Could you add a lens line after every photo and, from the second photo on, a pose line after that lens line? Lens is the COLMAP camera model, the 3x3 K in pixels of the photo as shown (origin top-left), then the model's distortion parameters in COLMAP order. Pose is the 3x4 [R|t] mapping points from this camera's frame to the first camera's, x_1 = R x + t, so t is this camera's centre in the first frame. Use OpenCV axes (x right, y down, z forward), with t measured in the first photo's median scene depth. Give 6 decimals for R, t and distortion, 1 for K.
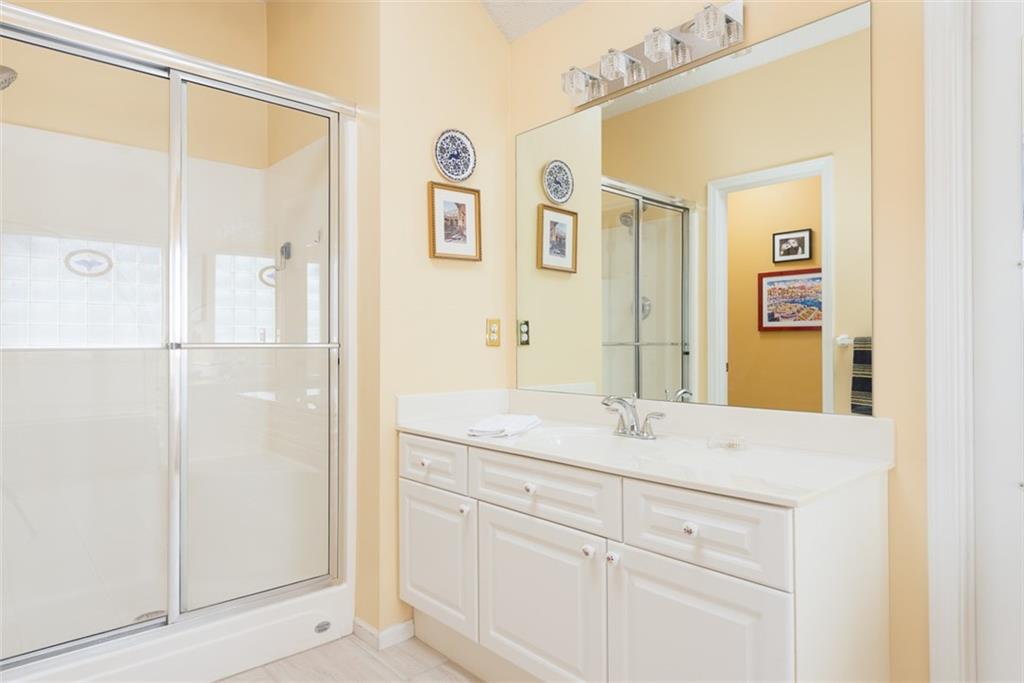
lens RADIAL K [[613.0, 0, 512.0], [0, 613.0, 341.5], [0, 0, 1]] dist [0.001158, -0.000135]
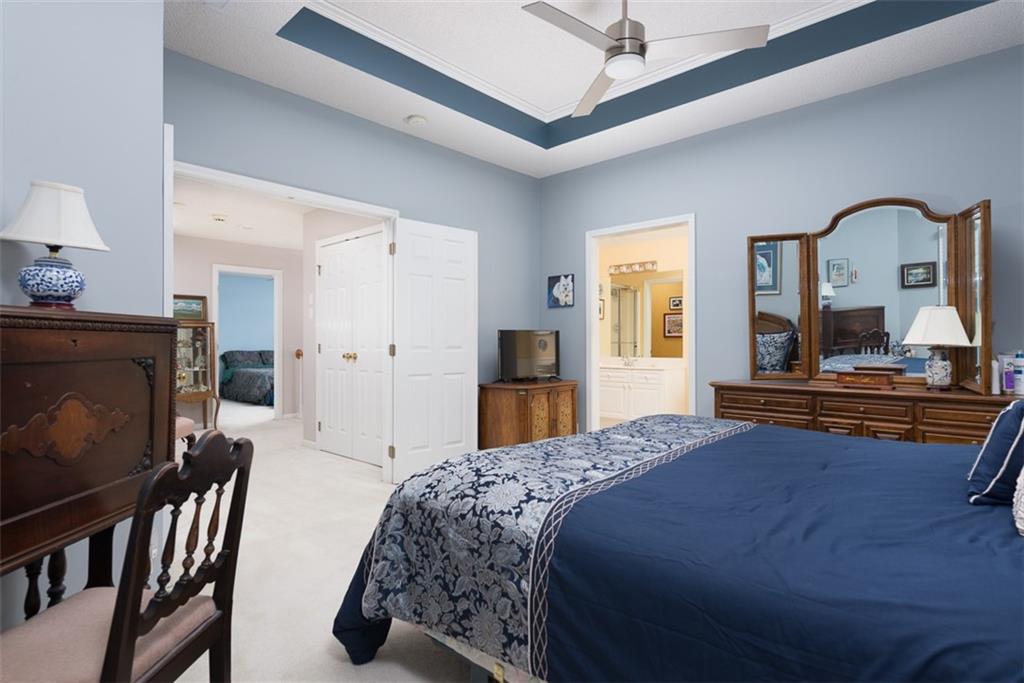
lens RADIAL K [[477.1, 0, 512.0], [0, 477.1, 341.5], [0, 0, 1]] dist [-0.000348, -0.000095]
pose [[0.998576, -0.000986, 0.053340, -0.337741], [0.001393, 0.999970, -0.007600, 0.013961], [-0.053330, 0.007664, 0.998548, -0.964114]]
